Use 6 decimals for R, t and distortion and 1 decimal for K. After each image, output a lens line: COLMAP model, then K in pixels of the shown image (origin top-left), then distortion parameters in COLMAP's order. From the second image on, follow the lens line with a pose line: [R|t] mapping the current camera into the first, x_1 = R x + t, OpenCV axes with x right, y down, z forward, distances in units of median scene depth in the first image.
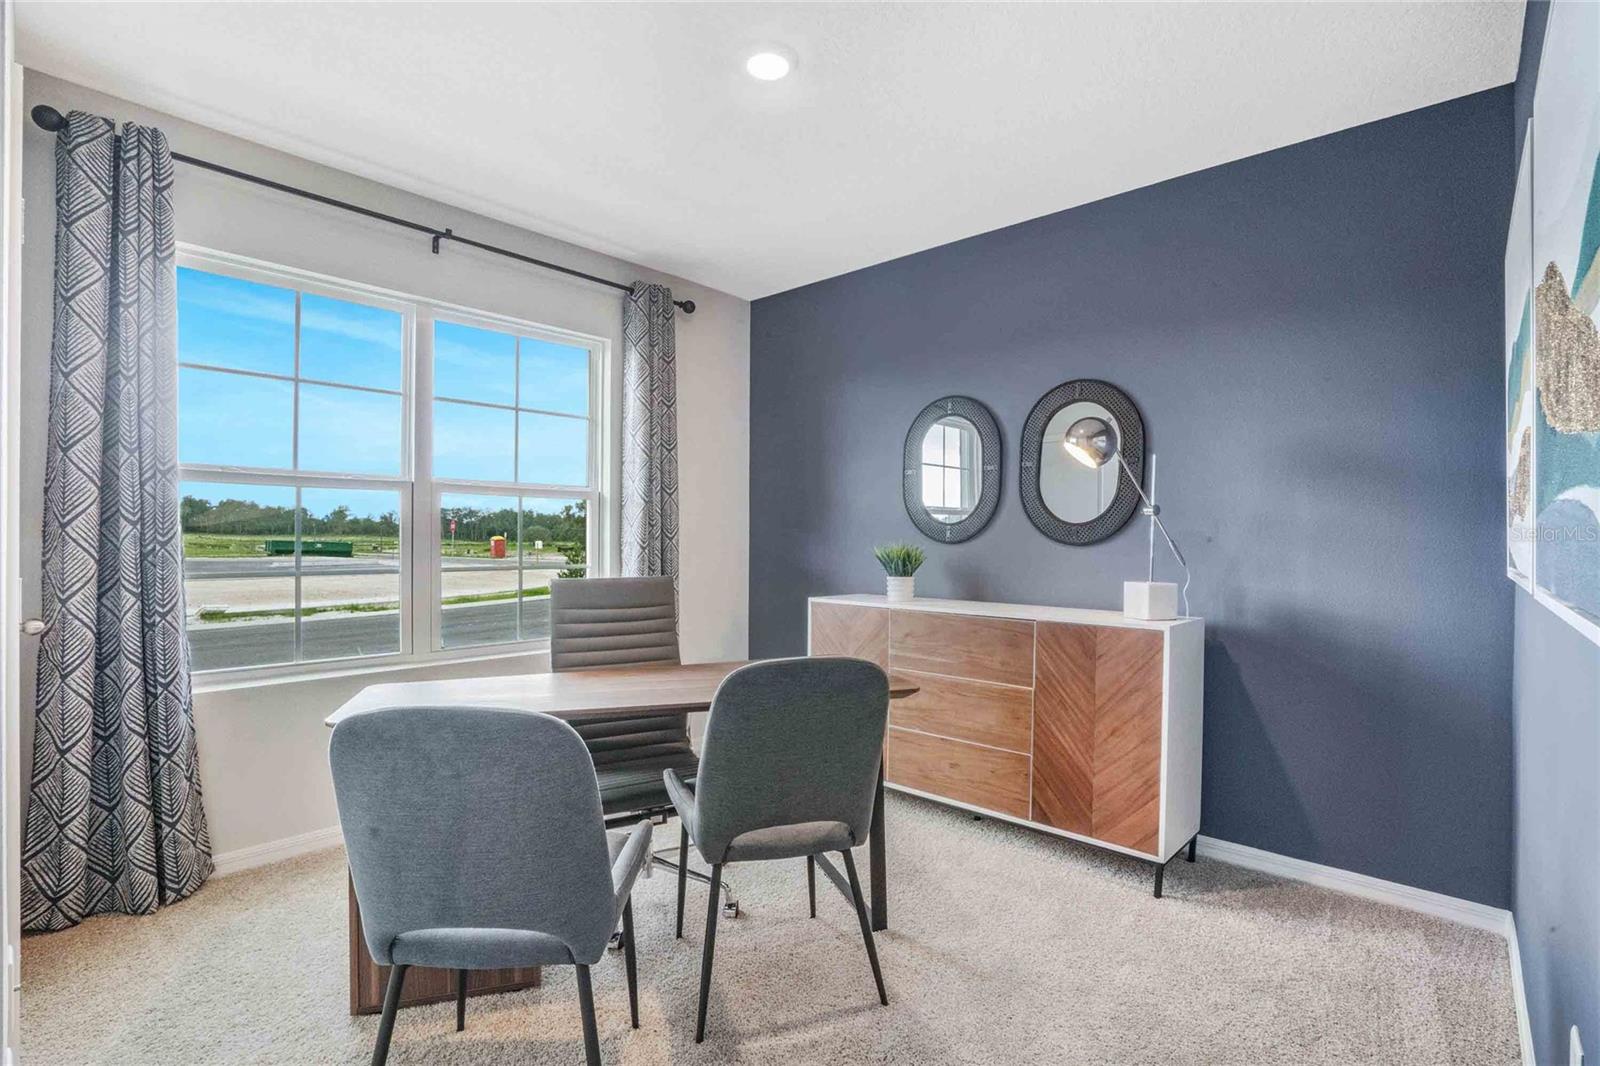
lens RADIAL K [[743.2, 0, 798.0], [0, 743.2, 539.4], [0, 0, 1]] dist [-0.039418, 0.007014]
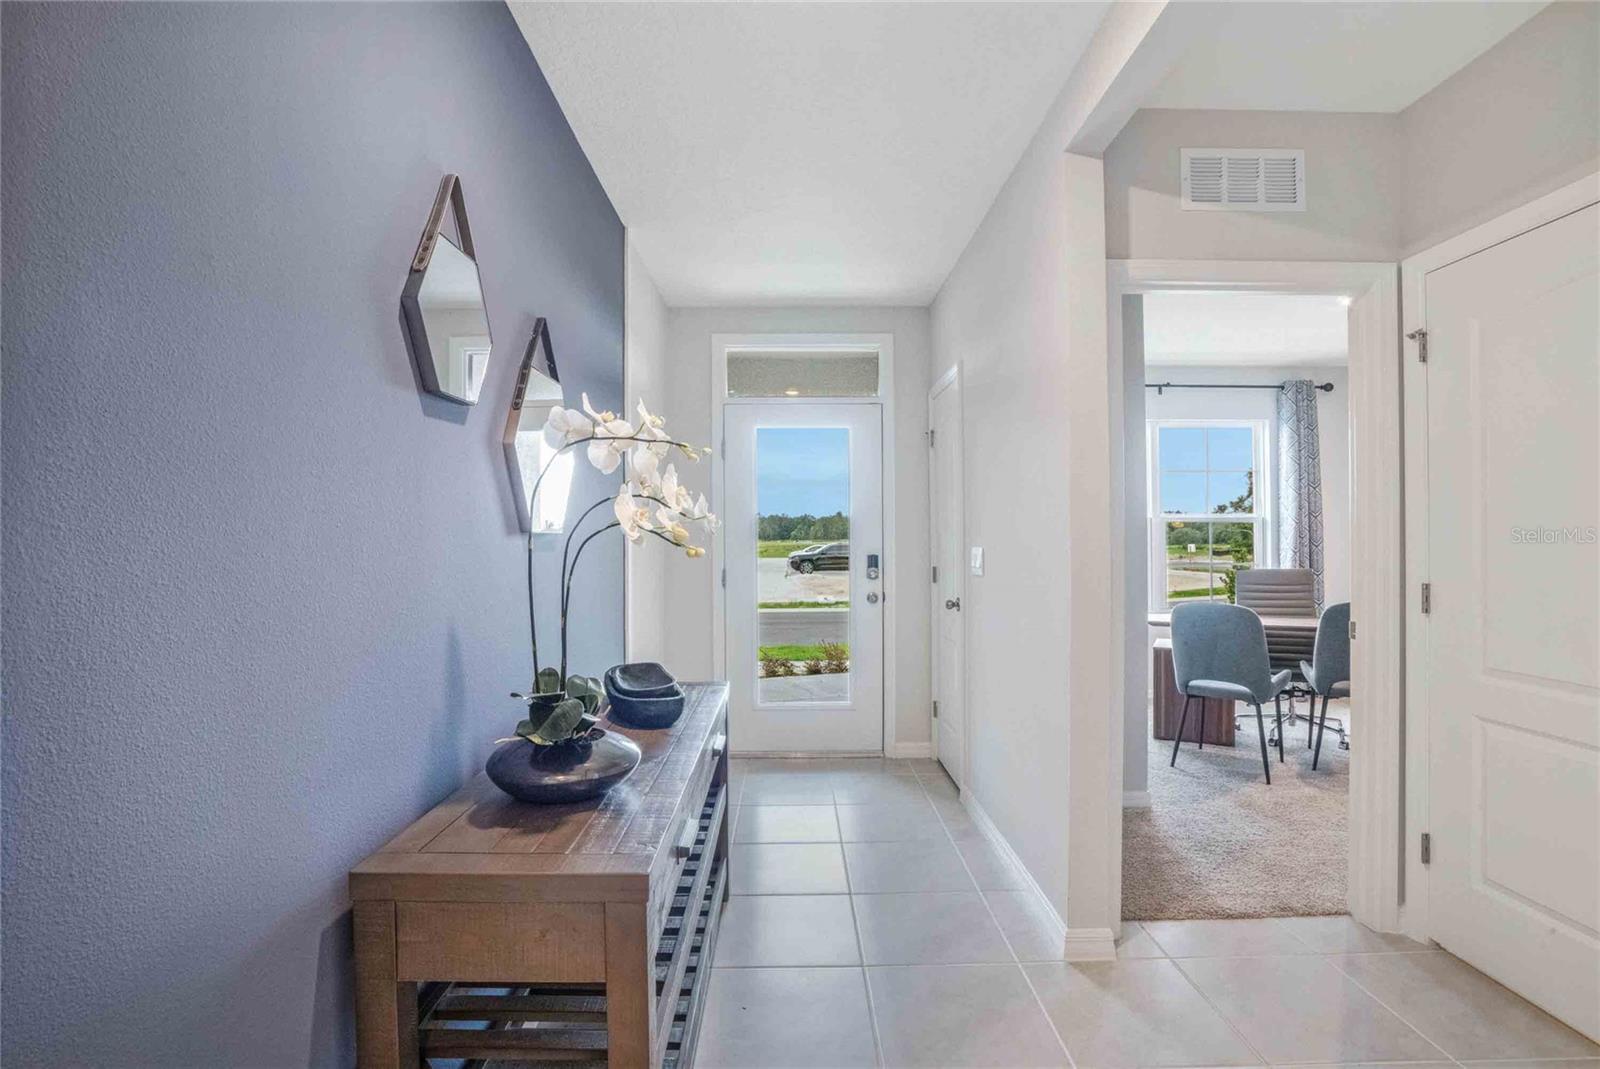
lens RADIAL K [[743.2, 0, 788.5], [0, 743.2, 538.4], [0, 0, 1]] dist [-0.039418, 0.007014]
pose [[0.671637, -0.012903, -0.740768, 0.210337], [0.008750, 0.999917, -0.009484, -0.012706], [0.740829, -0.000112, 0.671694, -0.806106]]
